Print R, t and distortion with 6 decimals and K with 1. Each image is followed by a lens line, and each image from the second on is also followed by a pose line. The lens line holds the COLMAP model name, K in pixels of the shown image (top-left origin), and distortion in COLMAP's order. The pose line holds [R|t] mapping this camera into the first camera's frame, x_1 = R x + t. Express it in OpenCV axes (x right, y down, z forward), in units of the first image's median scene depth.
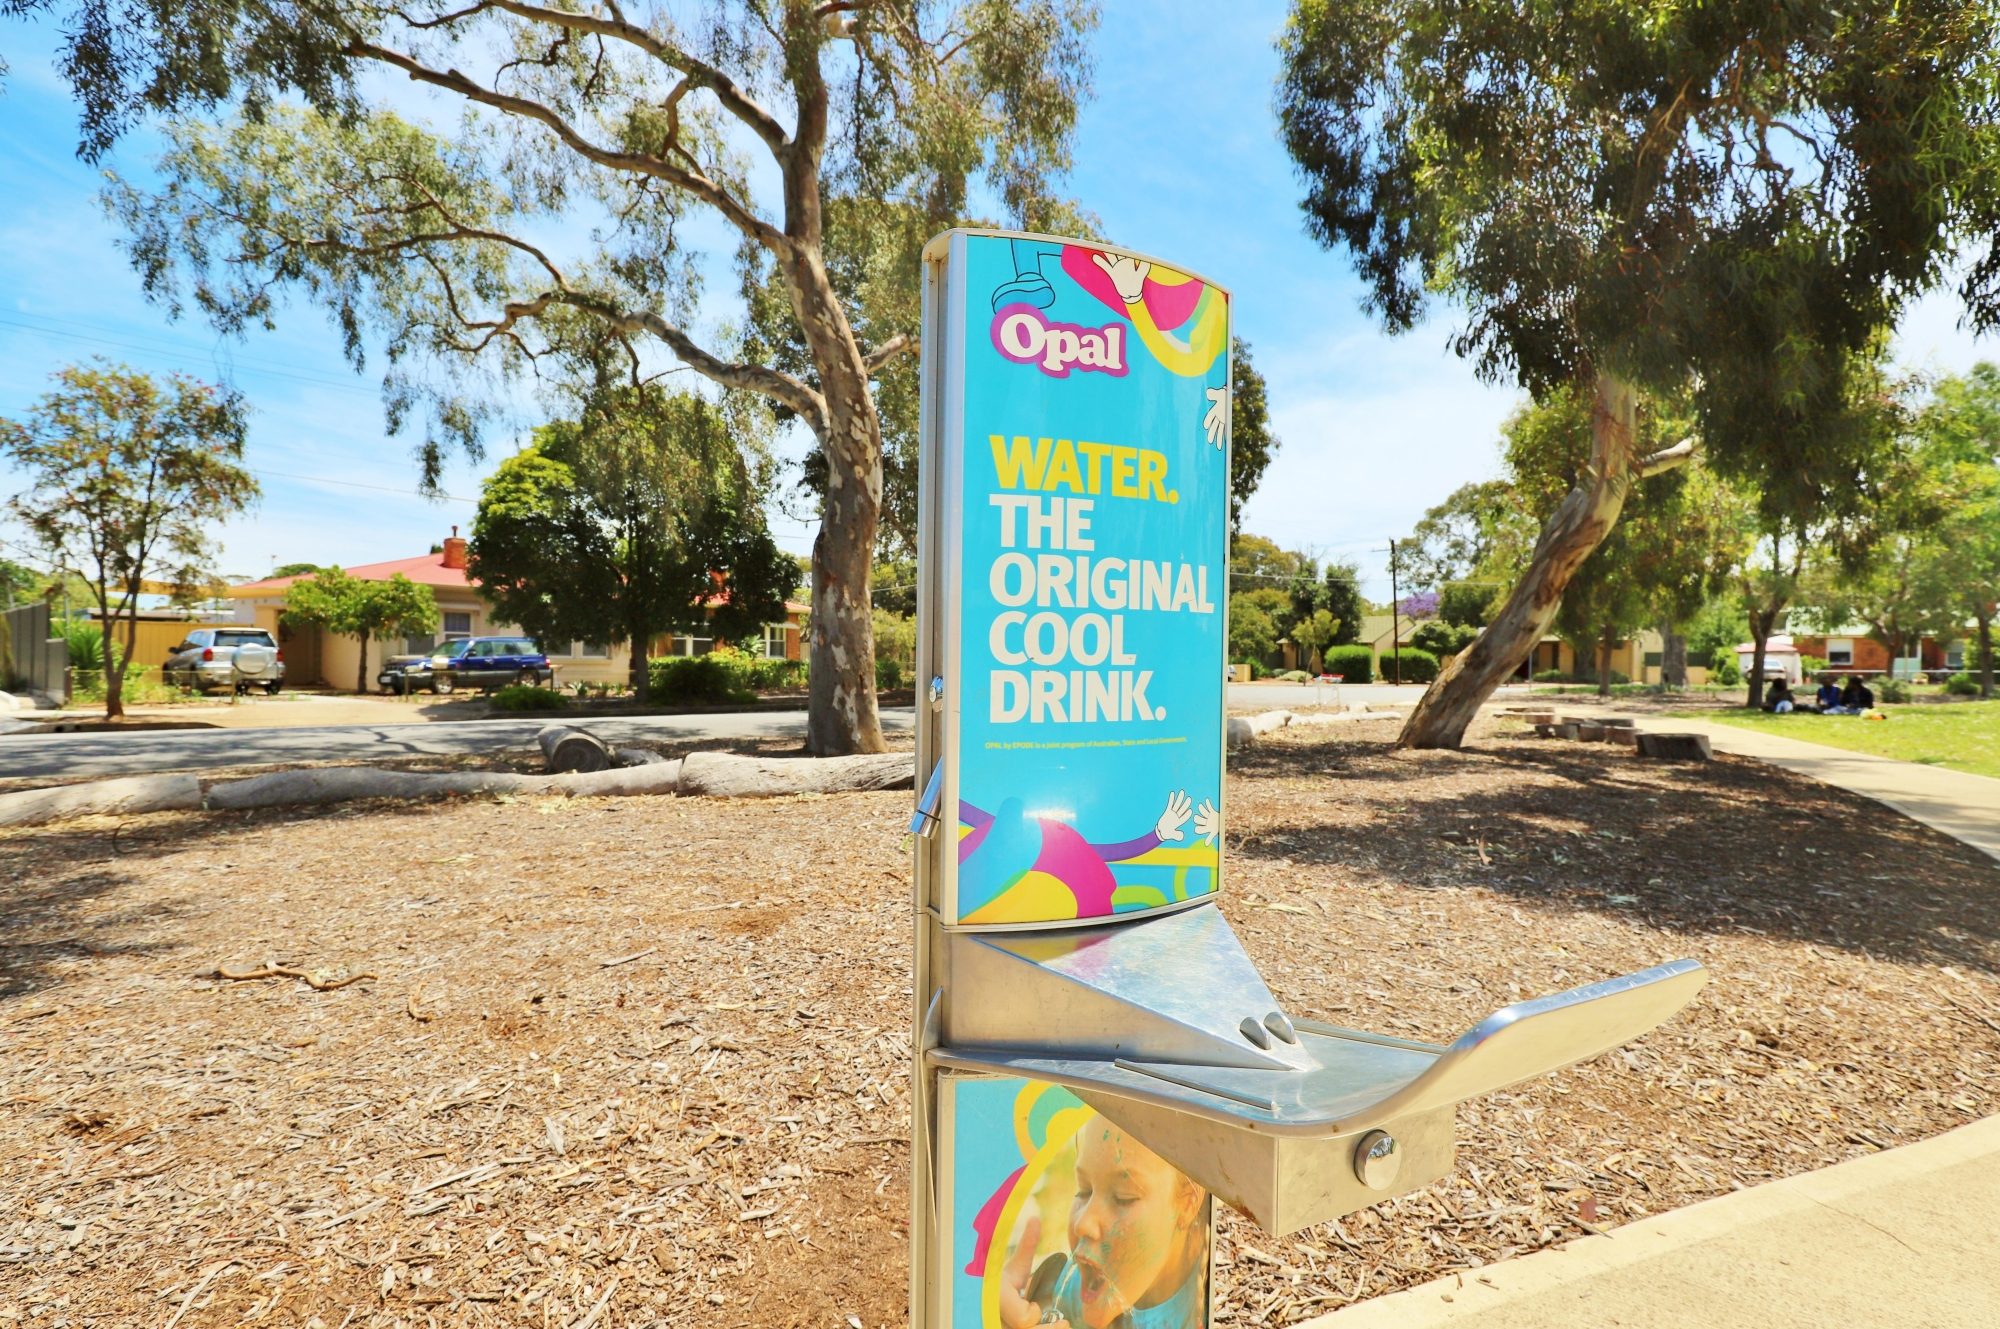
lens RADIAL K [[923.9, 0, 1007.6], [0, 923.9, 673.8], [0, 0, 1]] dist [-0.038393, -0.000101]
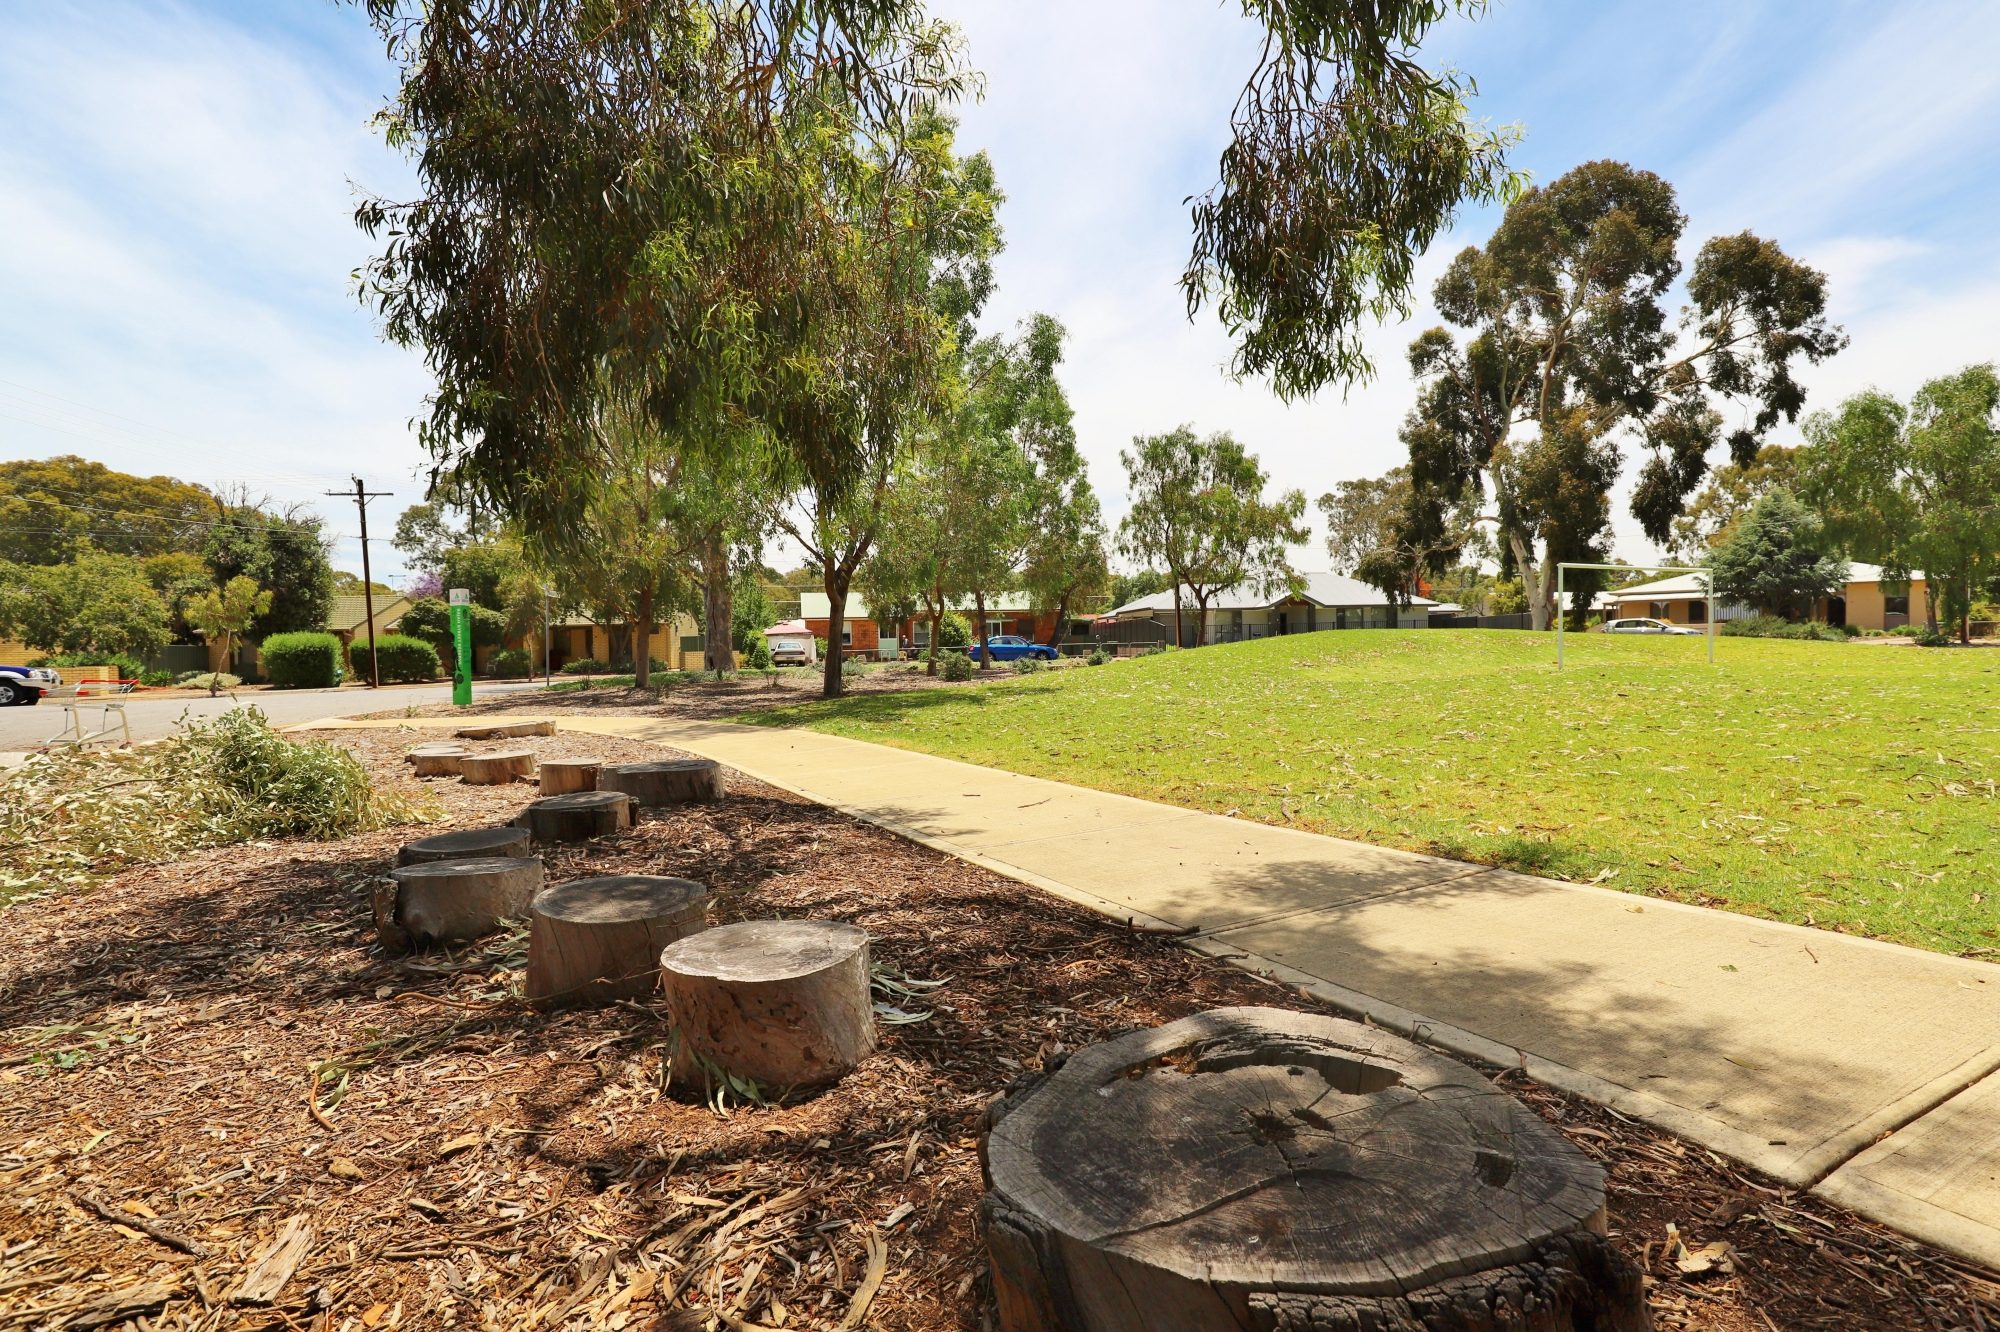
lens RADIAL K [[923.9, 0, 1007.6], [0, 923.9, 675.3], [0, 0, 1]] dist [-0.038393, -0.000101]
pose [[0.574210, -0.044287, 0.817509, 0.127802], [0.037565, 0.998909, 0.027729, 0.002109], [-0.817846, 0.014787, 0.575248, 0.191920]]
